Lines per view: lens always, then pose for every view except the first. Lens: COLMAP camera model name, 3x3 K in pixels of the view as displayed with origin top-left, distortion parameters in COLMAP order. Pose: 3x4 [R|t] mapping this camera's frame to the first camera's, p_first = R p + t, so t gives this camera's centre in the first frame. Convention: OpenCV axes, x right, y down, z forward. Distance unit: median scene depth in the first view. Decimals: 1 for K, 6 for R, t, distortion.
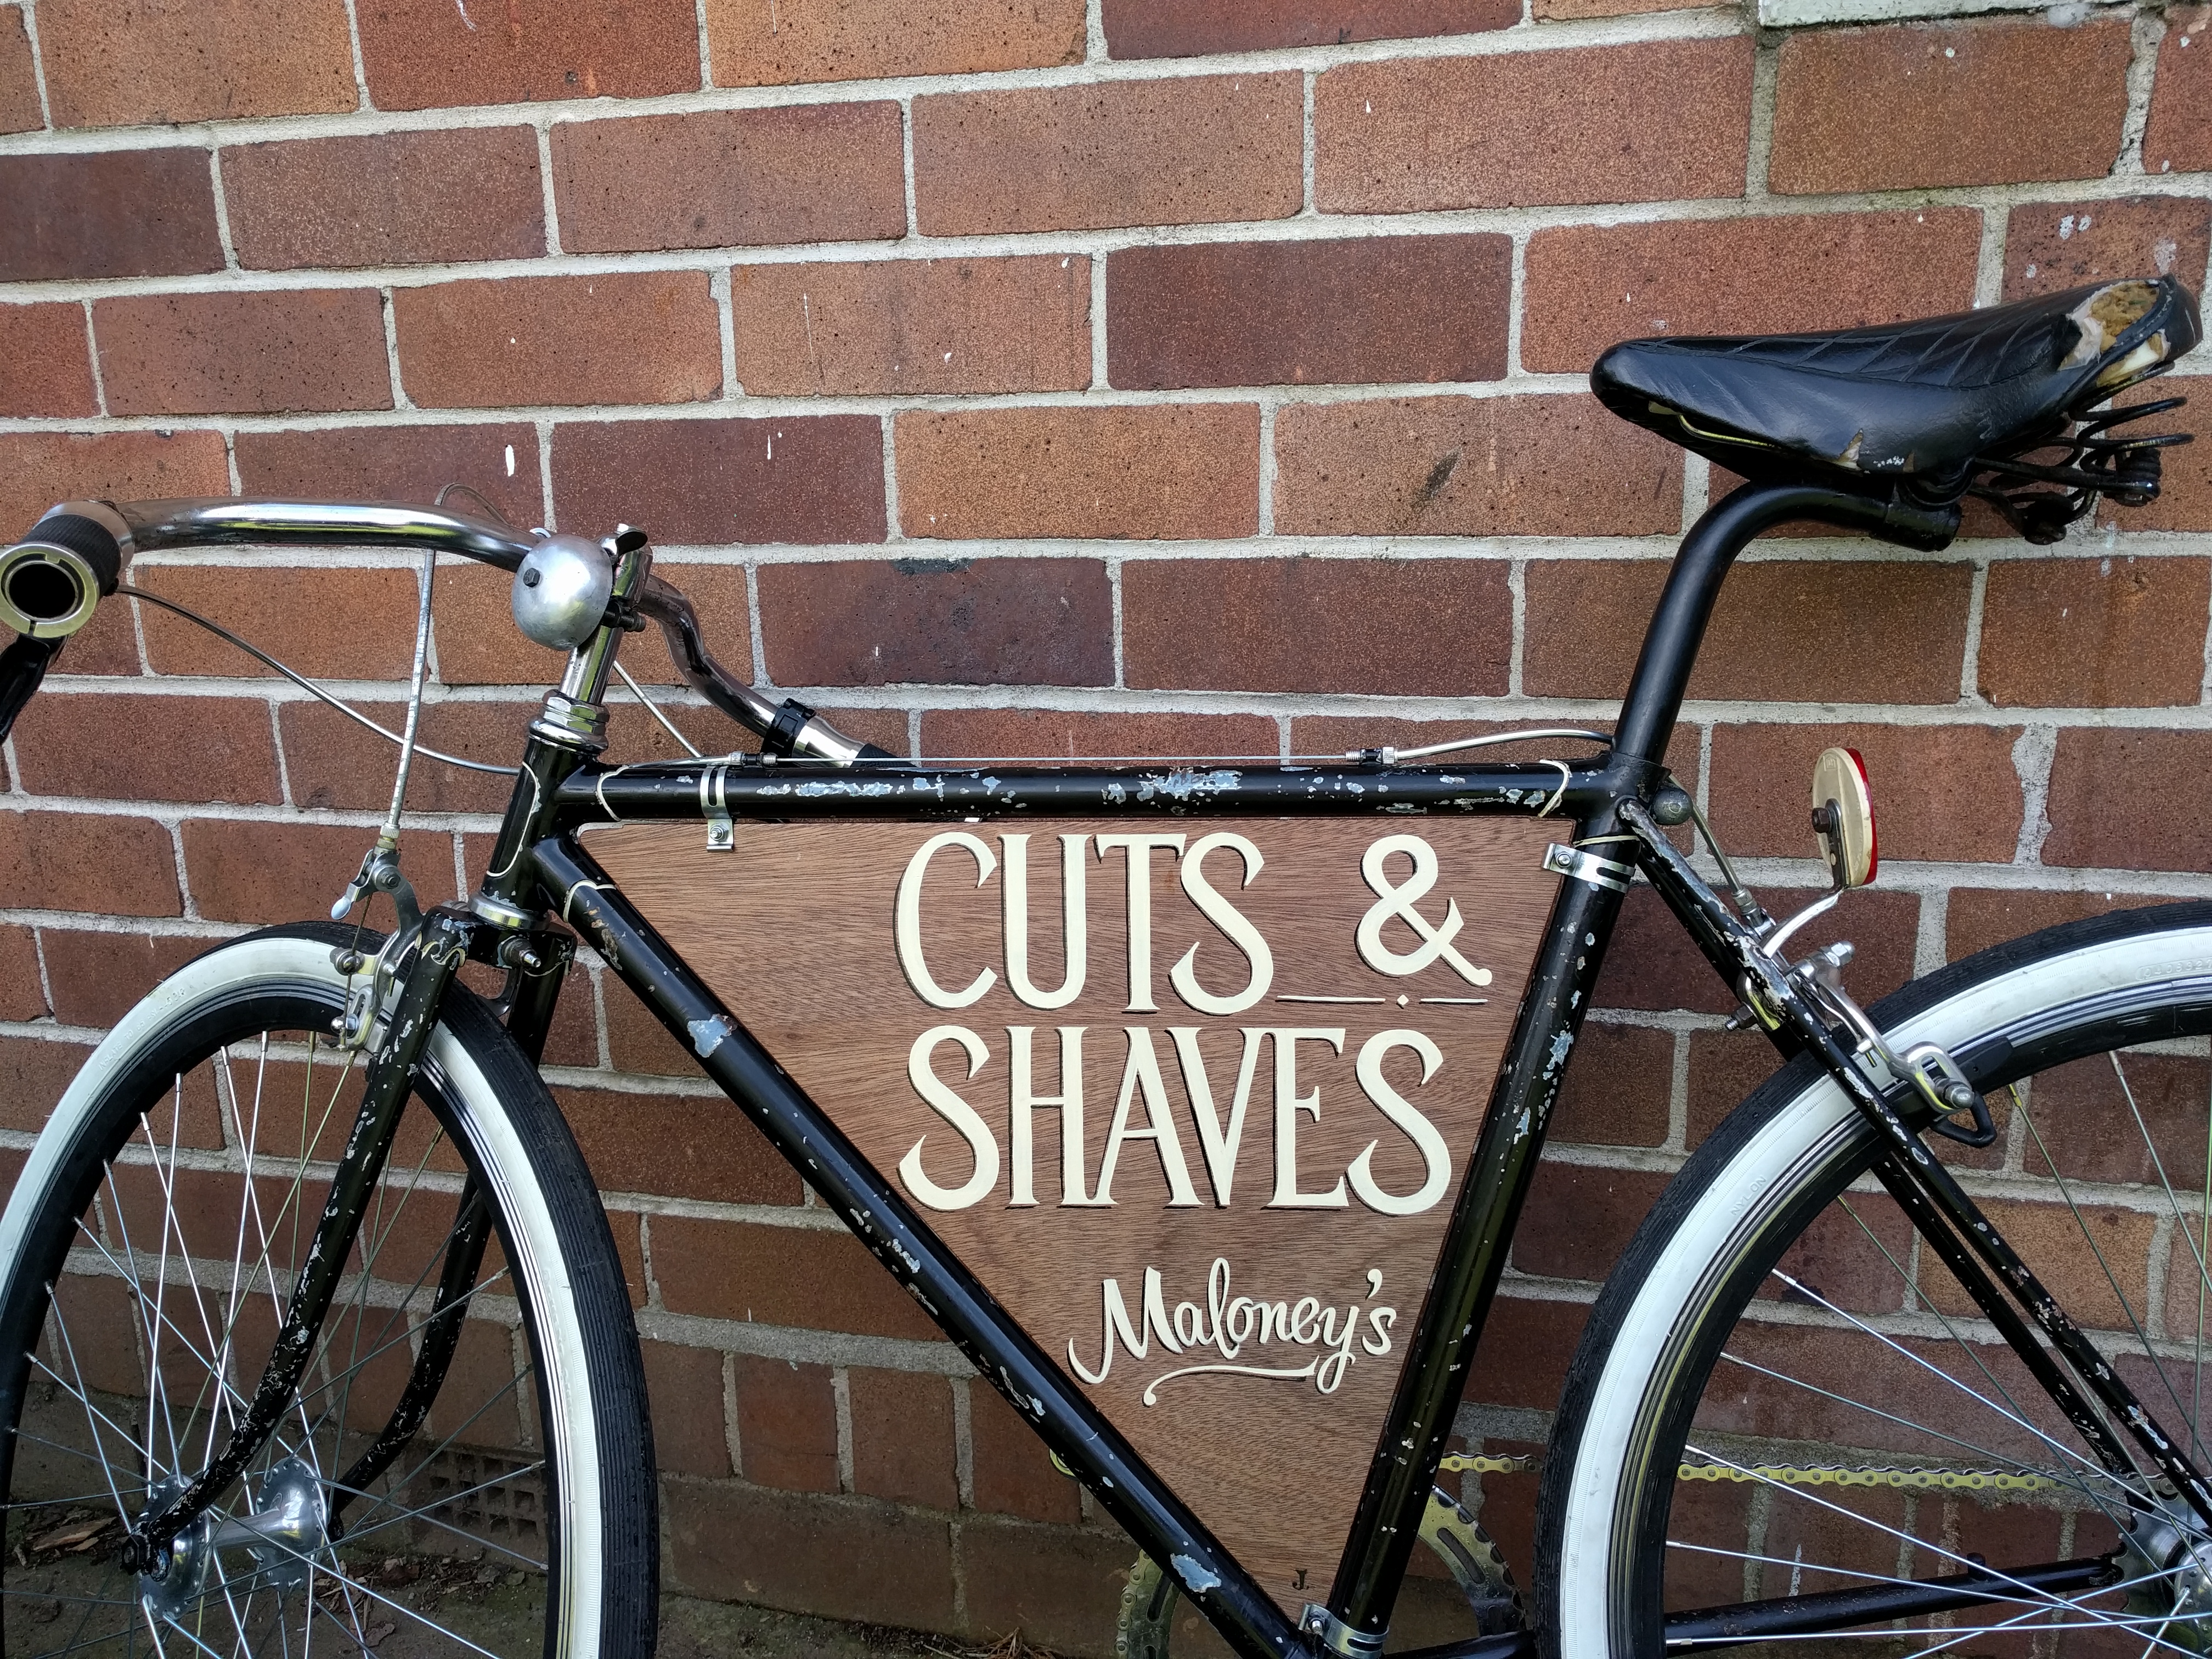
lens RADIAL K [[1740.7, 0, 1178.6], [0, 1740.7, 840.8], [0, 0, 1]] dist [0.073355, -0.251054]
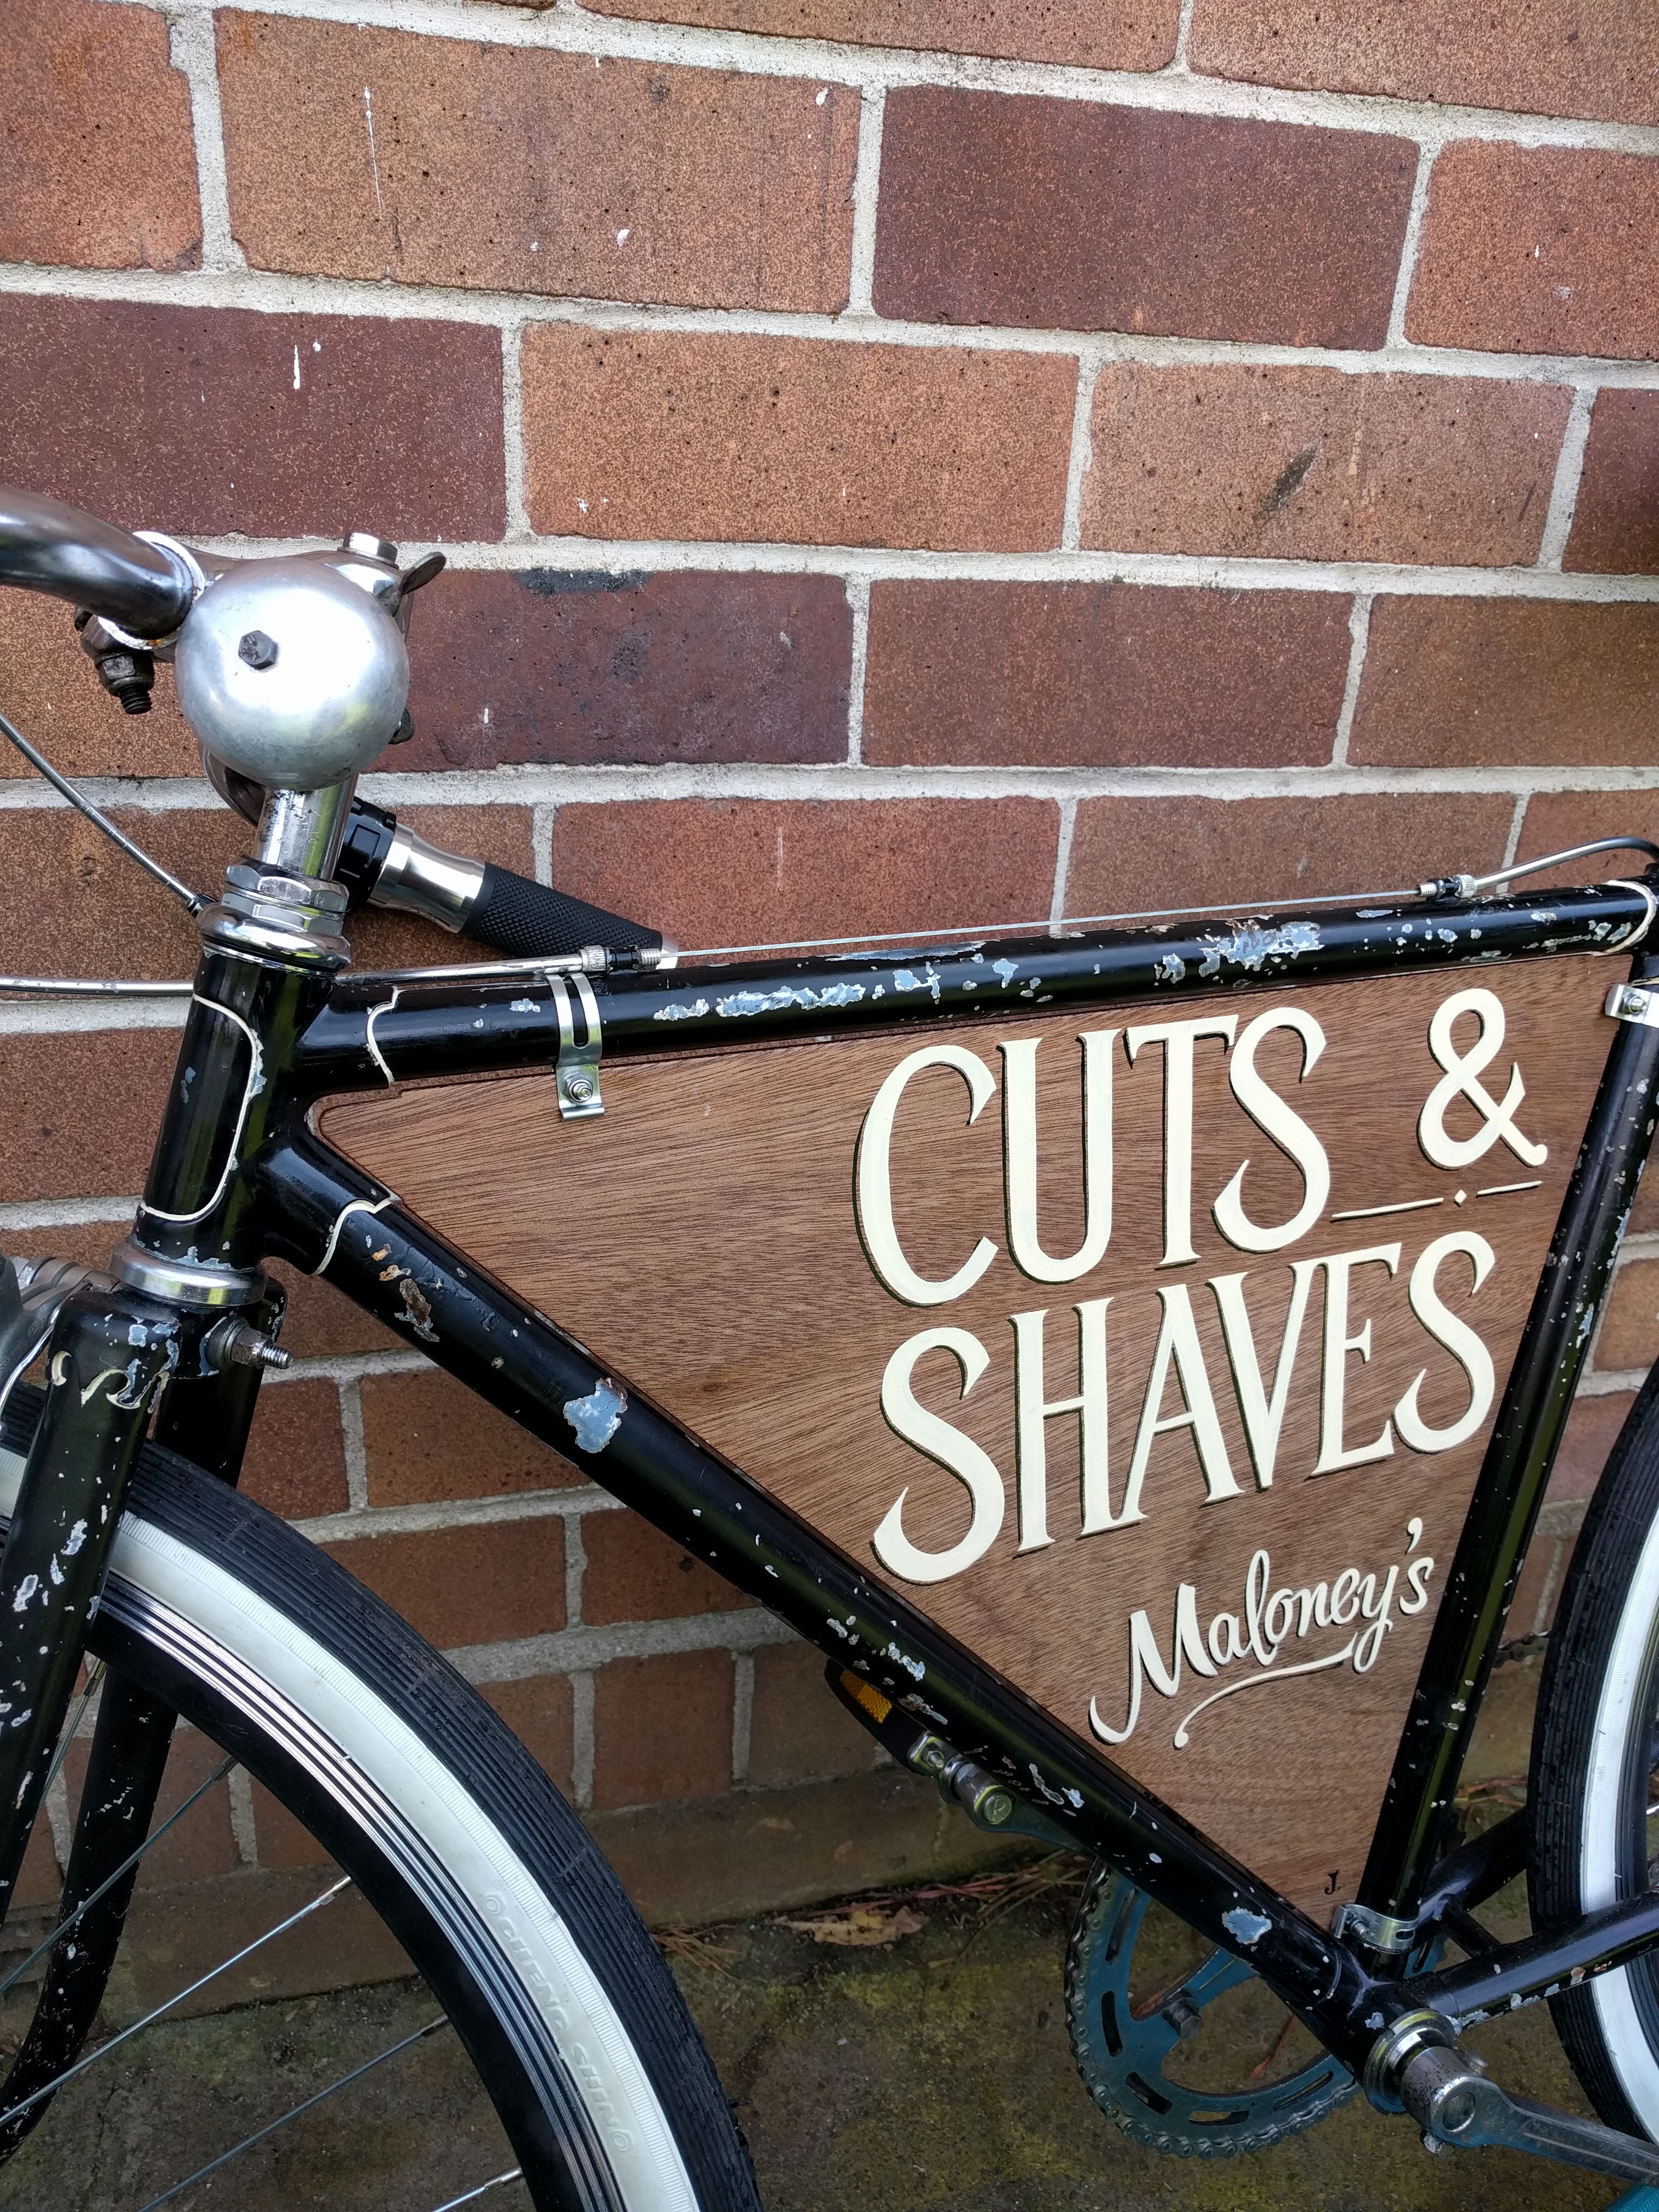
lens RADIAL K [[1668.7, 0, 829.5], [0, 1668.7, 1106.0], [0, 0, 1]] dist [-0.005998, 0.031801]
pose [[0.879902, -0.130668, 0.456836, -0.443519], [0.037543, 0.977557, 0.207298, -0.111190], [-0.473670, -0.165251, 0.865060, 0.469935]]
